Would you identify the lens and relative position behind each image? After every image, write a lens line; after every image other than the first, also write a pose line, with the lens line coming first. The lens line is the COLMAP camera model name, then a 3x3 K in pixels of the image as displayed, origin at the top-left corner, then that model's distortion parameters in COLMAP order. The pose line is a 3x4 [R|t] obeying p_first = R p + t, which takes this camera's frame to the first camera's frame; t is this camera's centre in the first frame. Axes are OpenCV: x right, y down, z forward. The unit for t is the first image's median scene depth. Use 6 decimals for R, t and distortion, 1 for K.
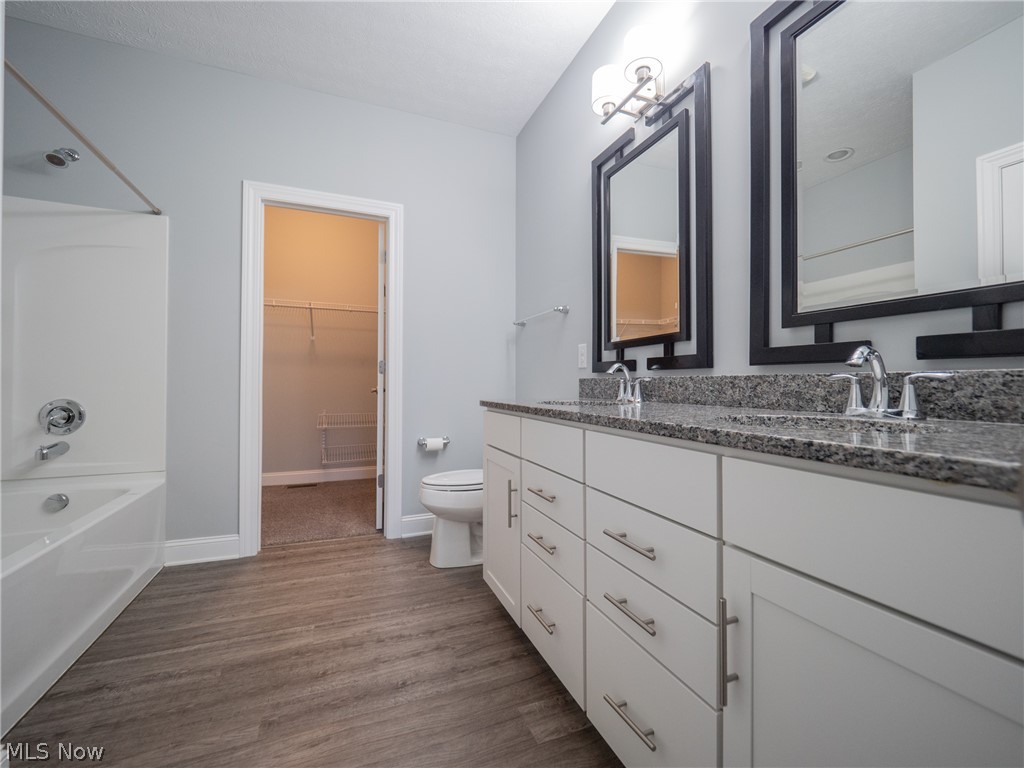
lens RADIAL K [[436.9, 0, 515.1], [0, 436.9, 374.8], [0, 0, 1]] dist [-0.002652, -0.000734]
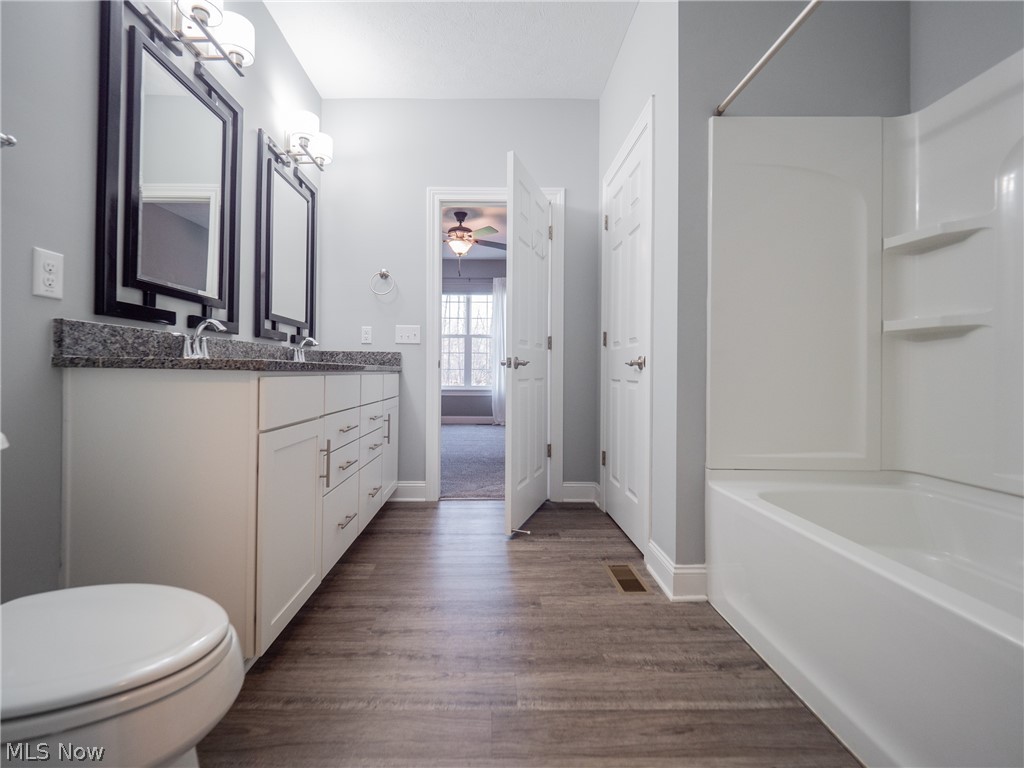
lens RADIAL K [[436.9, 0, 515.1], [0, 436.9, 374.8], [0, 0, 1]] dist [-0.002652, -0.000734]
pose [[-0.945641, -0.013435, 0.324934, -0.728886], [-0.017928, 0.999781, -0.010838, 0.096464], [-0.324717, -0.016074, -0.945675, 1.790780]]
